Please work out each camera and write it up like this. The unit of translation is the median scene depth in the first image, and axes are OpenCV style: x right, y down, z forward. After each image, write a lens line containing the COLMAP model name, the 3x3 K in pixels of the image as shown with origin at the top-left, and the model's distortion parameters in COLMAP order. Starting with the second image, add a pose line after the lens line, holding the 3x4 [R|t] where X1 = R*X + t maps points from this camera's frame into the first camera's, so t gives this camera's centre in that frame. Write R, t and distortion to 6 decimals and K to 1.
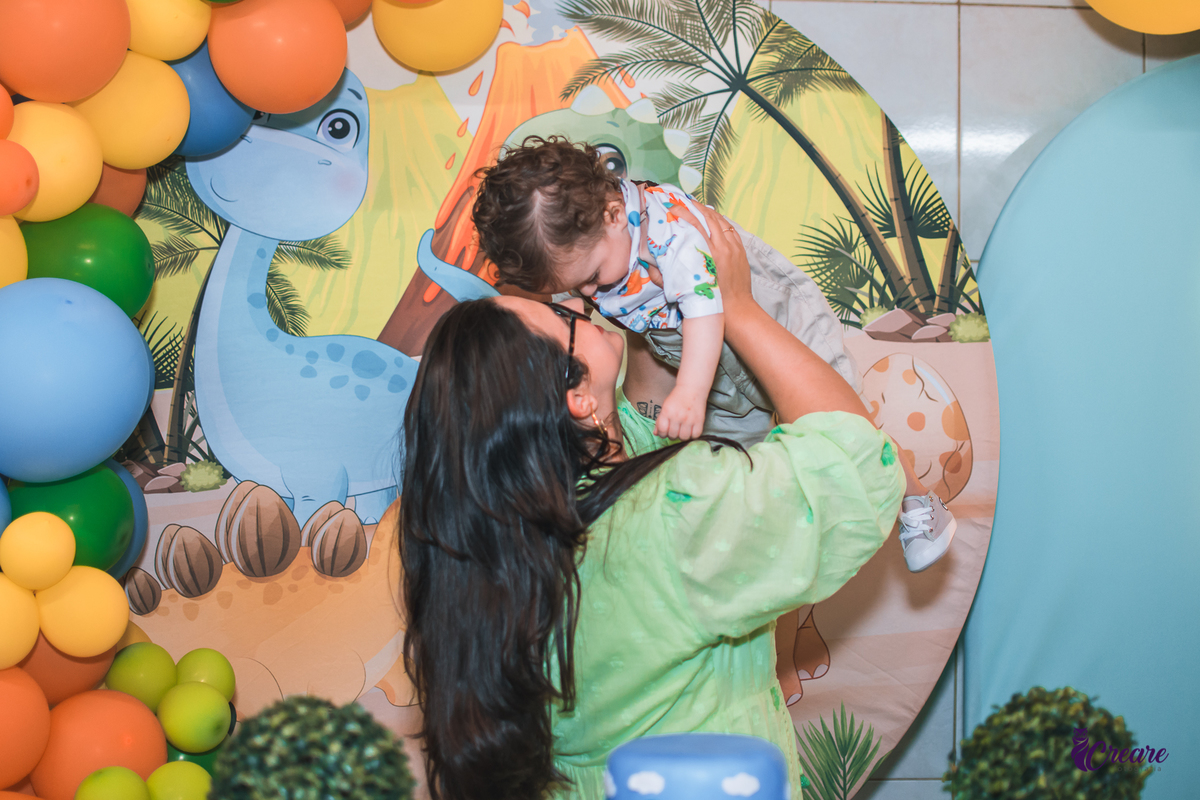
lens RADIAL K [[1867.9, 0, 599.6], [0, 1867.9, 361.7], [0, 0, 1]] dist [-0.189028, 0.205997]
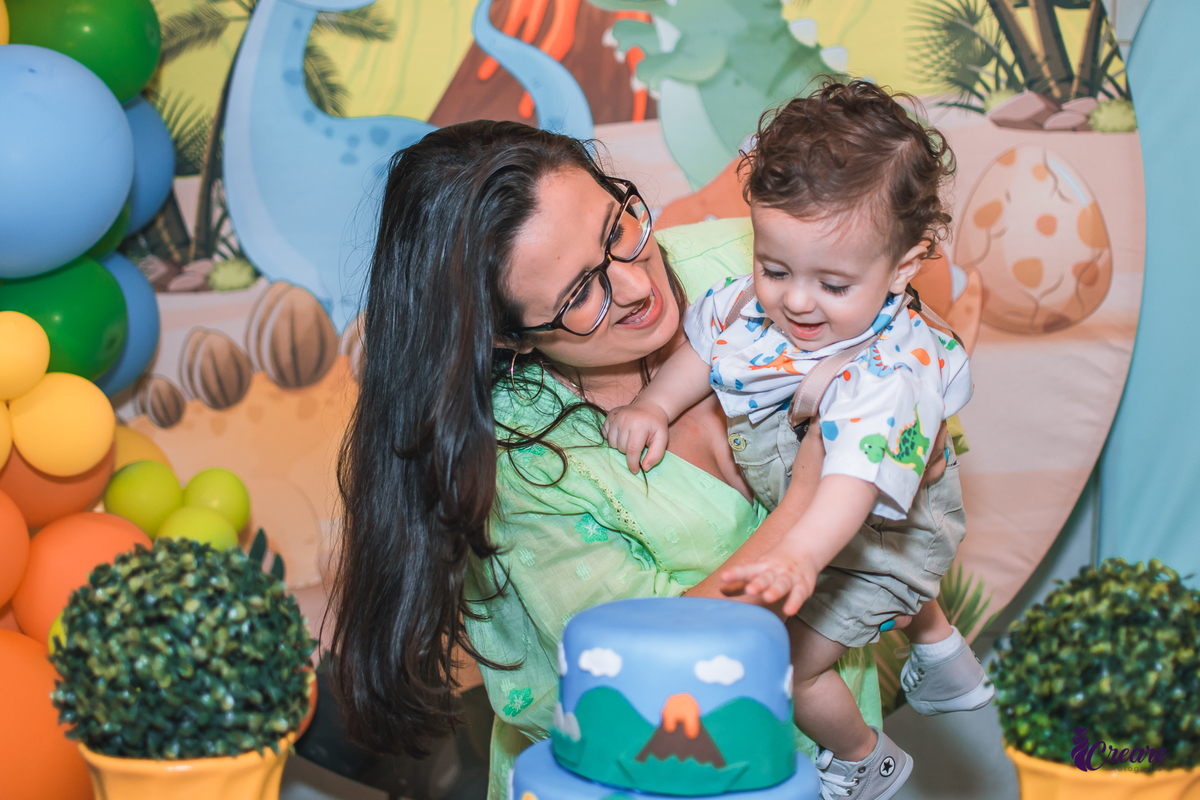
lens RADIAL K [[1867.9, 0, 599.6], [0, 1867.9, 361.7], [0, 0, 1]] dist [-0.189028, 0.205997]
pose [[0.993202, 0.022263, -0.114259, 0.064973], [-0.010907, 0.995021, 0.099065, 0.012866], [0.115896, -0.097145, 0.988499, 0.132525]]
